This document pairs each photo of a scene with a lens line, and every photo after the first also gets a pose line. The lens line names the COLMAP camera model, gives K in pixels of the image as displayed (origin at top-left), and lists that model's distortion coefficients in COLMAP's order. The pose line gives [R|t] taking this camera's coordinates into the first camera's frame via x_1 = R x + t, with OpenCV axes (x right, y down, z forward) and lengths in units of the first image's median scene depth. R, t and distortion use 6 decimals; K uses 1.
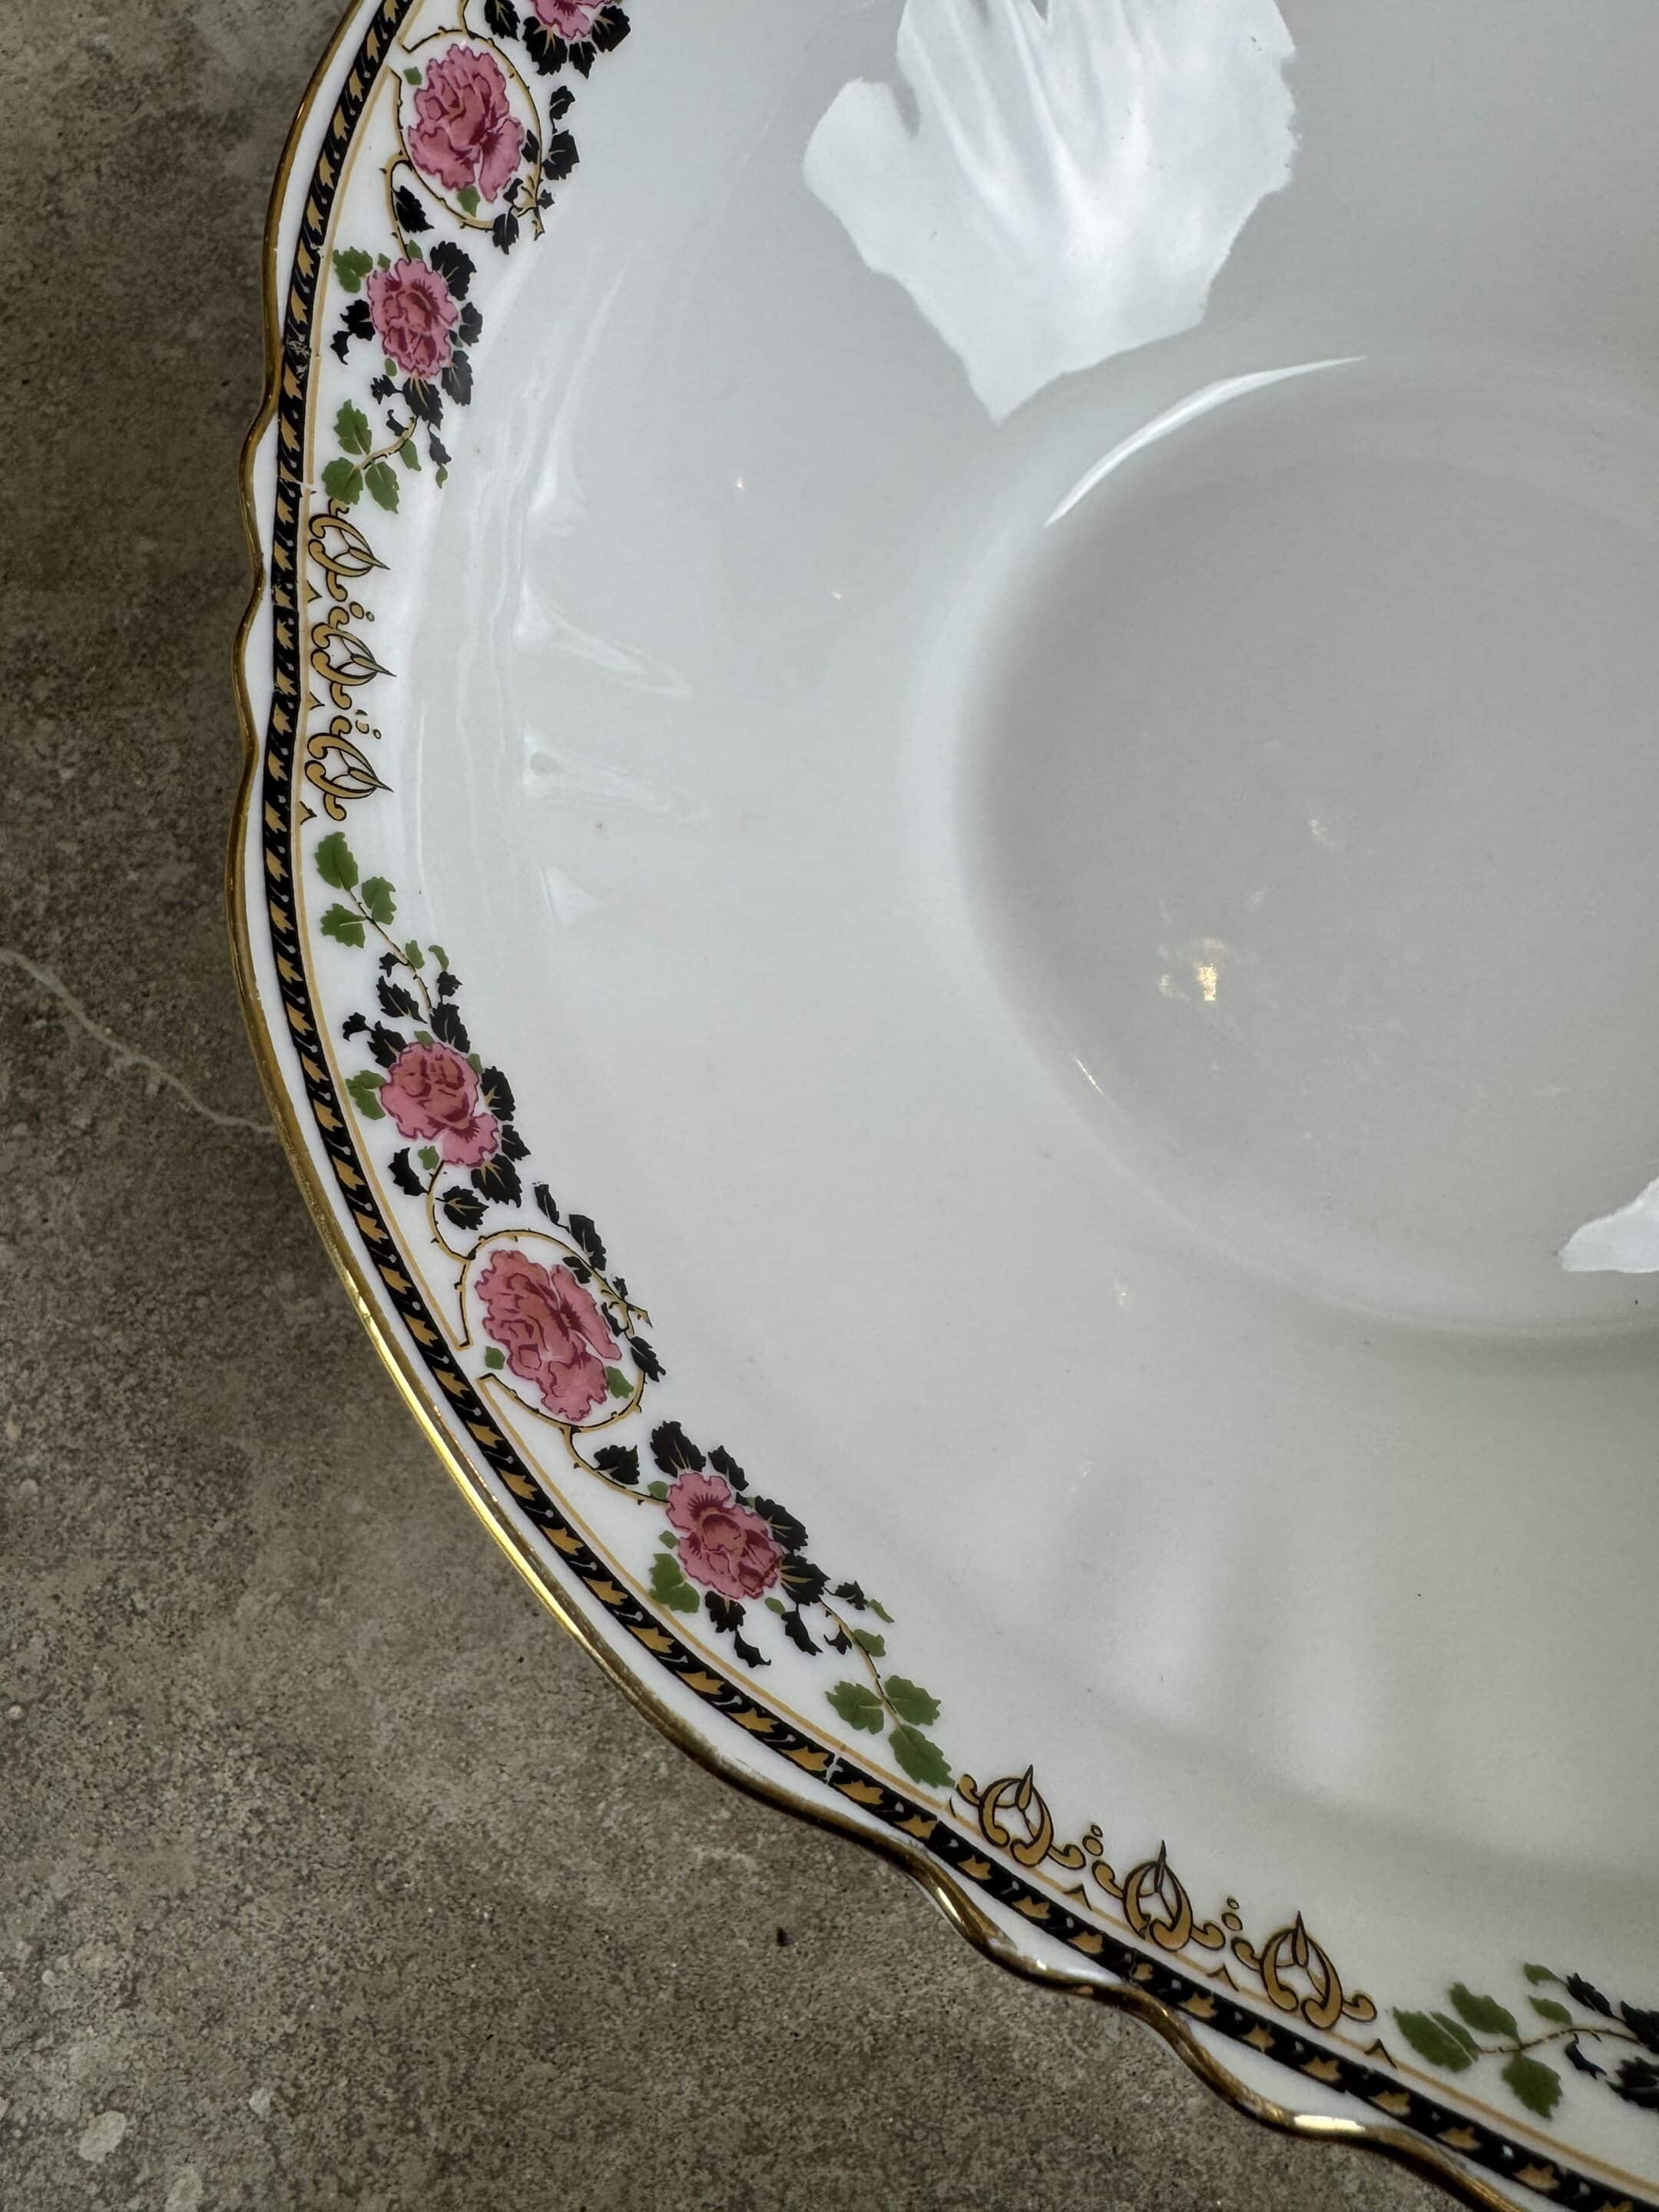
lens RADIAL K [[1665.5, 0, 829.5], [0, 1665.5, 1106.0], [0, 0, 1]] dist [-0.001007, 0.000509]
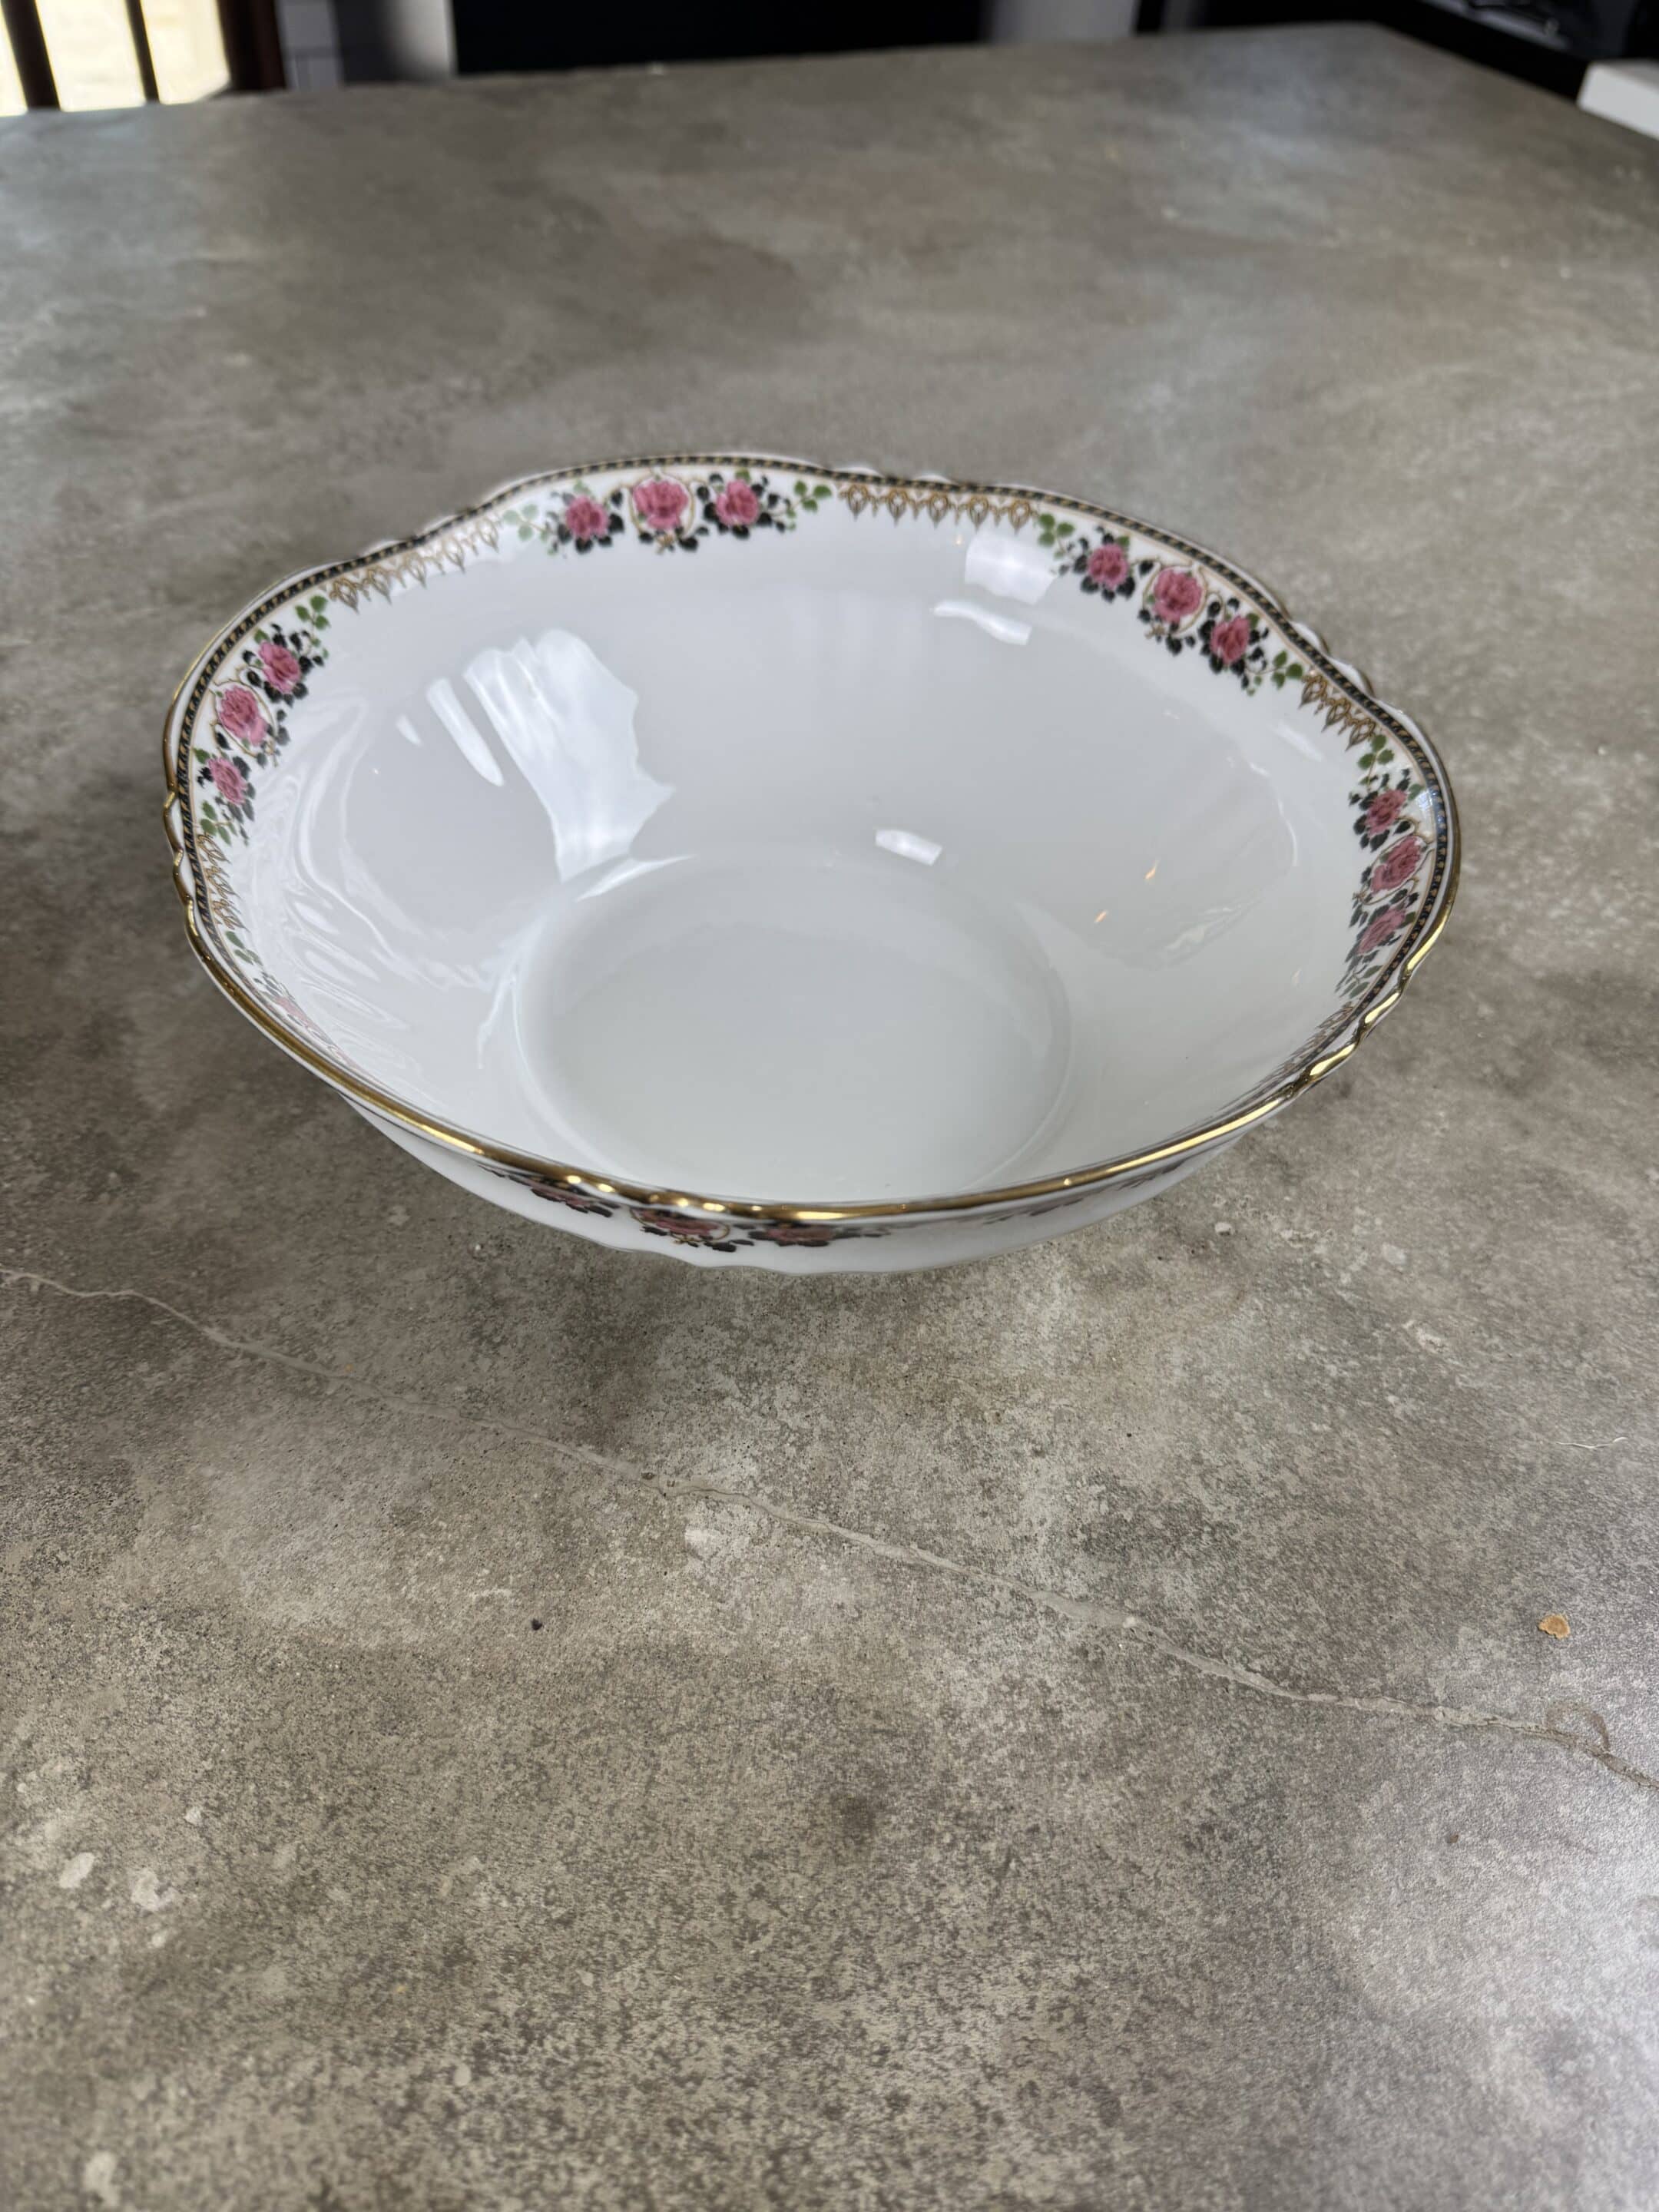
lens RADIAL K [[1620.7, 0, 829.5], [0, 1620.7, 1106.0], [0, 0, 1]] dist [-0.038458, 0.025046]
pose [[0.948648, -0.133124, 0.286957, -0.135266], [0.253227, 0.863250, -0.436664, 0.804898], [-0.189585, 0.486906, 0.852631, -0.576885]]
